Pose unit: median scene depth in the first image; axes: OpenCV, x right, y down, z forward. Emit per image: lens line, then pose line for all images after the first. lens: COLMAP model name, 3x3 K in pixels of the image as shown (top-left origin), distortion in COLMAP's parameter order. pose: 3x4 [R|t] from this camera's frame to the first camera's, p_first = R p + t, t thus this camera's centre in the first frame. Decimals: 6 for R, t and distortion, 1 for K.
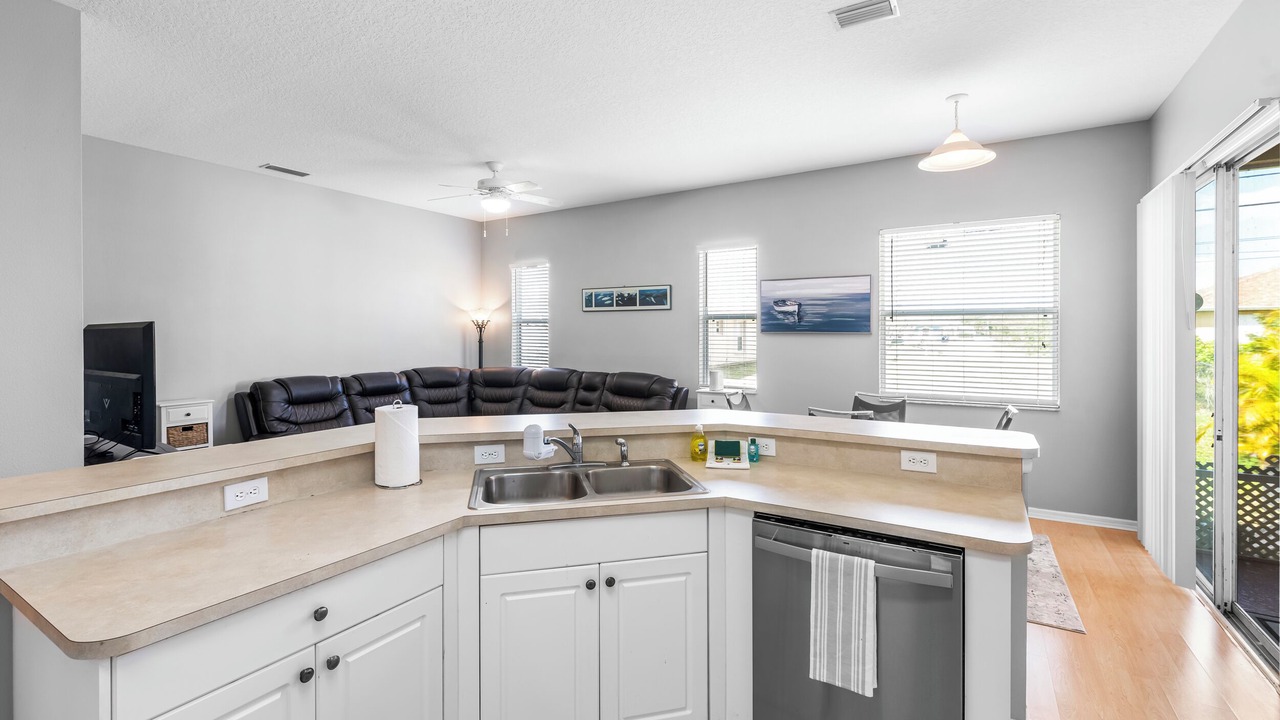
lens RADIAL K [[563.2, 0, 633.9], [0, 563.2, 350.0], [0, 0, 1]] dist [0.002170, 0.000380]
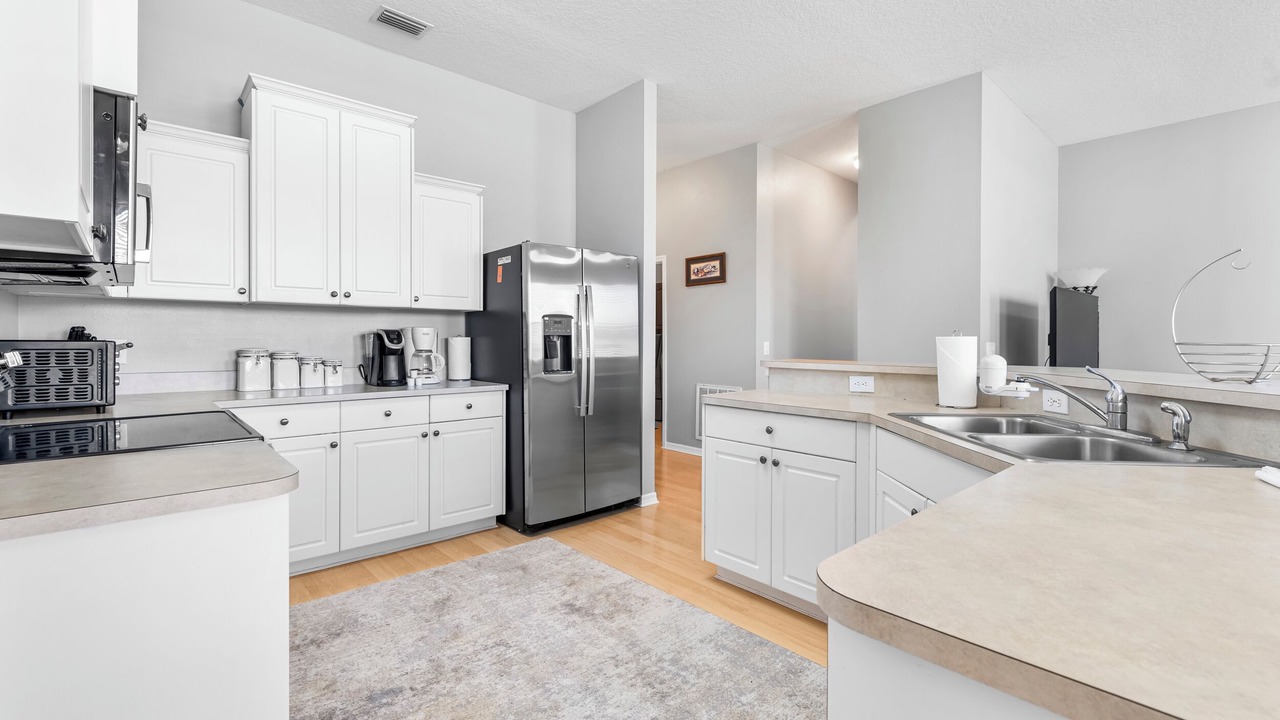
lens RADIAL K [[563.2, 0, 633.9], [0, 563.2, 350.0], [0, 0, 1]] dist [0.002170, 0.000380]
pose [[-0.286028, 0.017739, -0.958057, 0.718941], [-0.030074, 0.999170, 0.027479, 0.100820], [0.957749, 0.036672, -0.285257, 0.616875]]
